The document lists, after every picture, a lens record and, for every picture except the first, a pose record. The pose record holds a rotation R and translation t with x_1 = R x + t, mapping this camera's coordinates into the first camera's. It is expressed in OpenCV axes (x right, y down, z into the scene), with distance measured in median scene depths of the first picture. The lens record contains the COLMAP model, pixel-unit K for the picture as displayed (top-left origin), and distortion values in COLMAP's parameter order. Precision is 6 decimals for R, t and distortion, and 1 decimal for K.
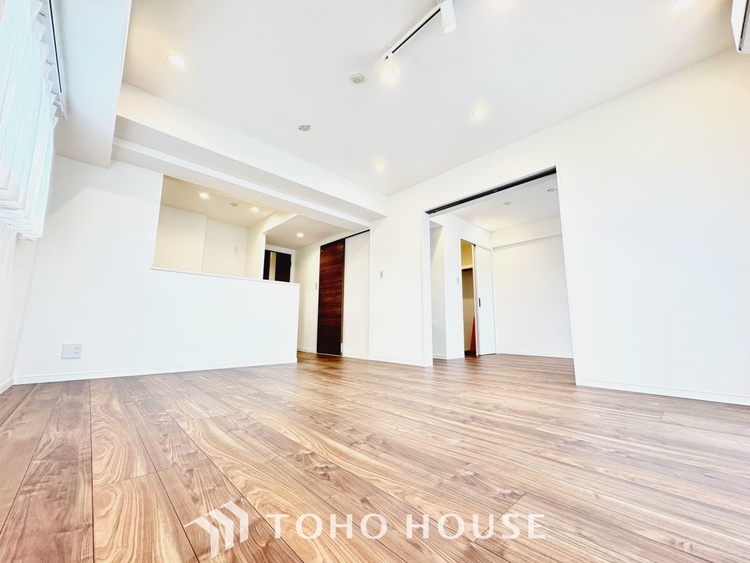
lens RADIAL K [[298.5, 0, 374.1], [0, 298.5, 281.7], [0, 0, 1]] dist [0.000143, 0.000117]
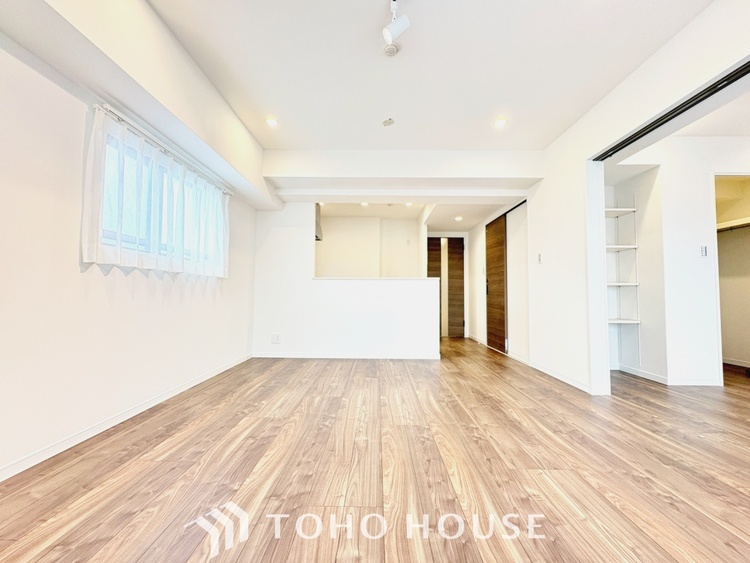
lens RADIAL K [[298.5, 0, 374.1], [0, 298.5, 281.7], [0, 0, 1]] dist [0.000143, 0.000117]
pose [[0.719489, -0.035324, -0.693605, 0.604335], [0.104978, 0.992762, 0.058337, -0.132958], [0.686524, -0.114786, 0.717990, 0.400425]]
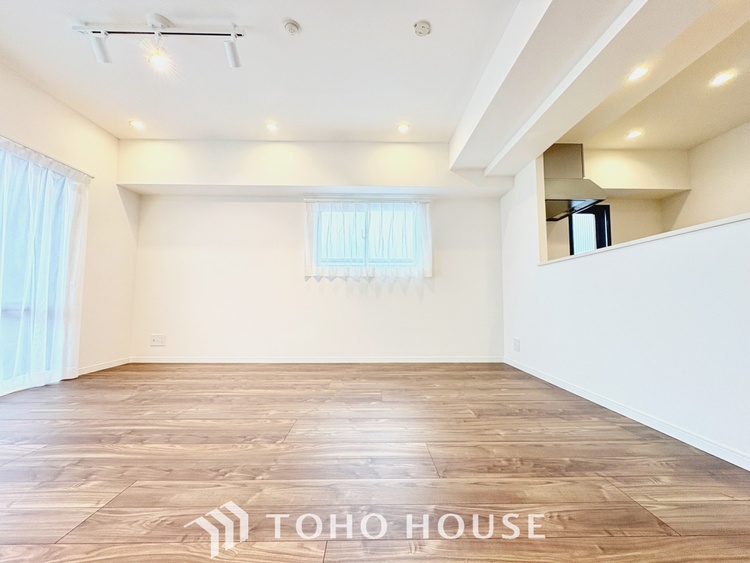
lens RADIAL K [[298.5, 0, 374.1], [0, 298.5, 281.7], [0, 0, 1]] dist [0.000143, 0.000117]
pose [[-0.673211, -0.064081, -0.736668, 0.452452], [0.103633, 0.978229, -0.179800, 0.195399], [0.732152, -0.197387, -0.651914, 2.036832]]
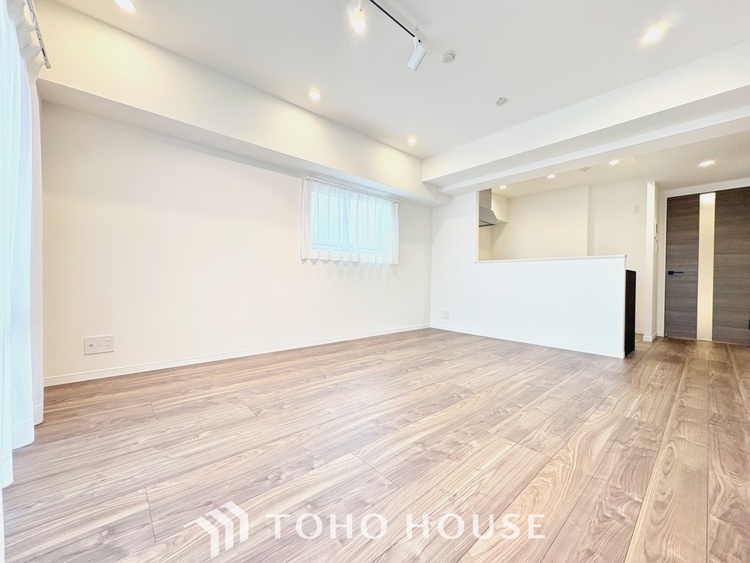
lens RADIAL K [[298.5, 0, 374.1], [0, 298.5, 281.7], [0, 0, 1]] dist [0.000143, 0.000117]
pose [[-0.030727, -0.001609, -0.999527, 1.162662], [0.138846, 0.990297, -0.005863, -0.019272], [0.989837, -0.138960, -0.030206, 0.926423]]
